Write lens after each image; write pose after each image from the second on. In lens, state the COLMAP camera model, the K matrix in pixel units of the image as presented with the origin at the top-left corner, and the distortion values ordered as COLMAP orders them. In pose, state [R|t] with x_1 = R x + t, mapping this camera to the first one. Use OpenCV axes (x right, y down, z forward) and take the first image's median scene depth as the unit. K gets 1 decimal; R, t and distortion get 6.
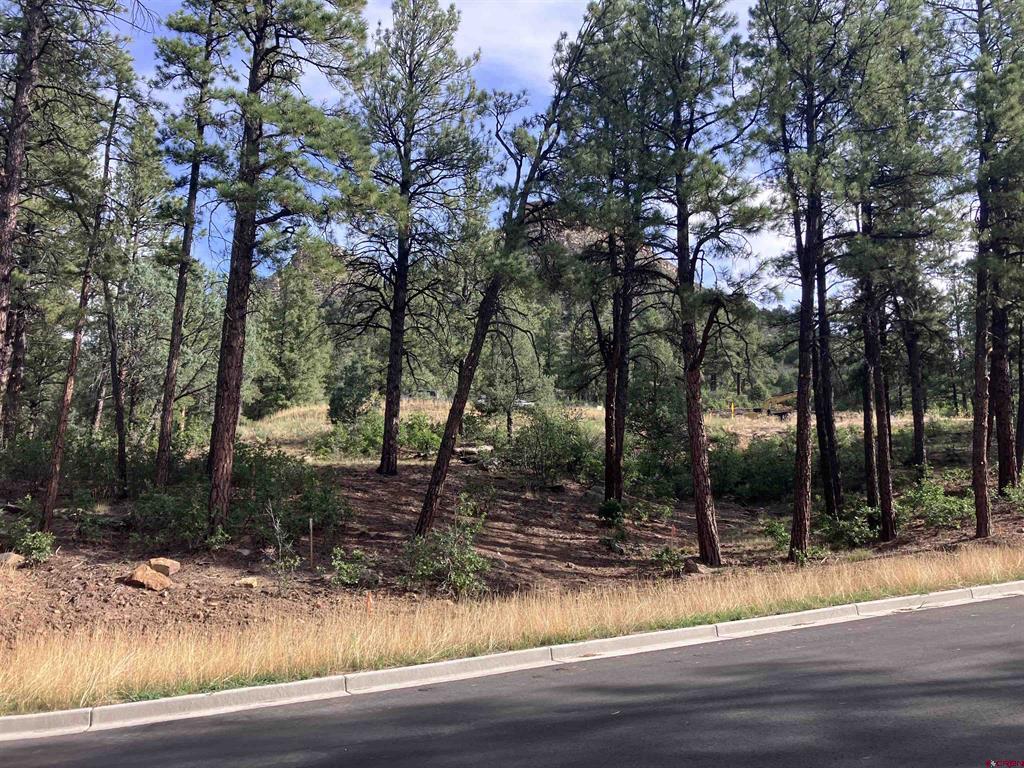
lens RADIAL K [[840.9, 0, 511.6], [0, 840.9, 382.4], [0, 0, 1]] dist [0.055634, -0.056795]
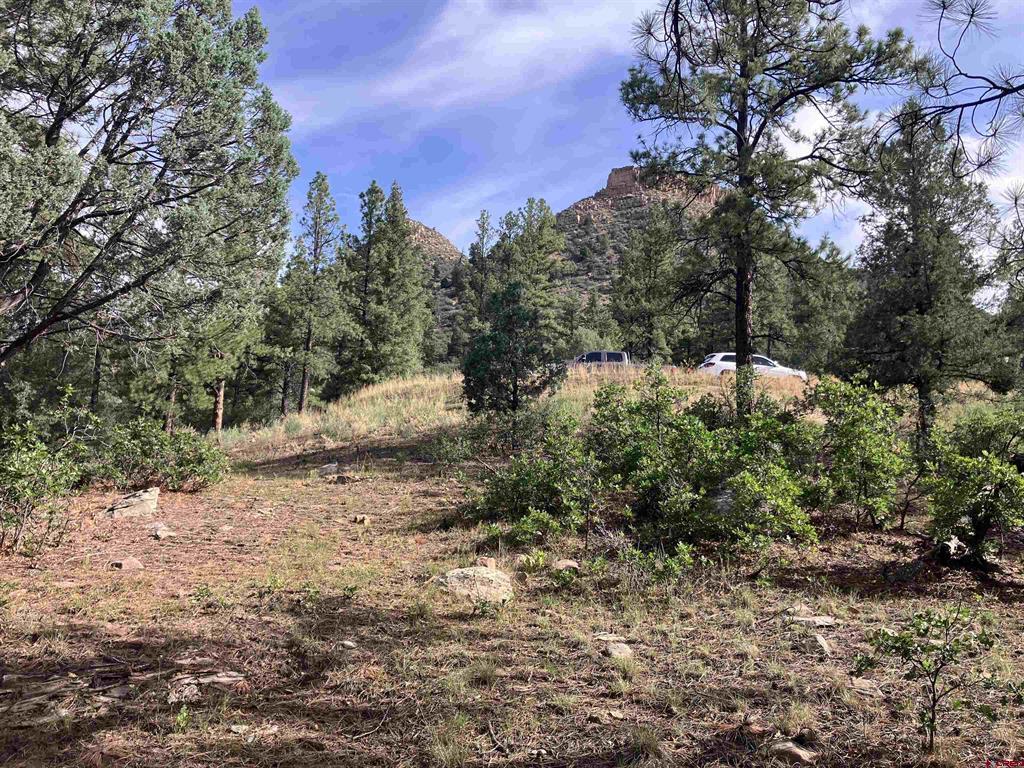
lens RADIAL K [[840.9, 0, 511.6], [0, 840.9, 382.4], [0, 0, 1]] dist [0.055634, -0.056795]
pose [[0.995677, -0.004361, -0.092782, -0.117294], [0.006483, 0.999724, 0.022582, 0.017812], [0.092658, -0.023086, 0.995430, 0.422913]]
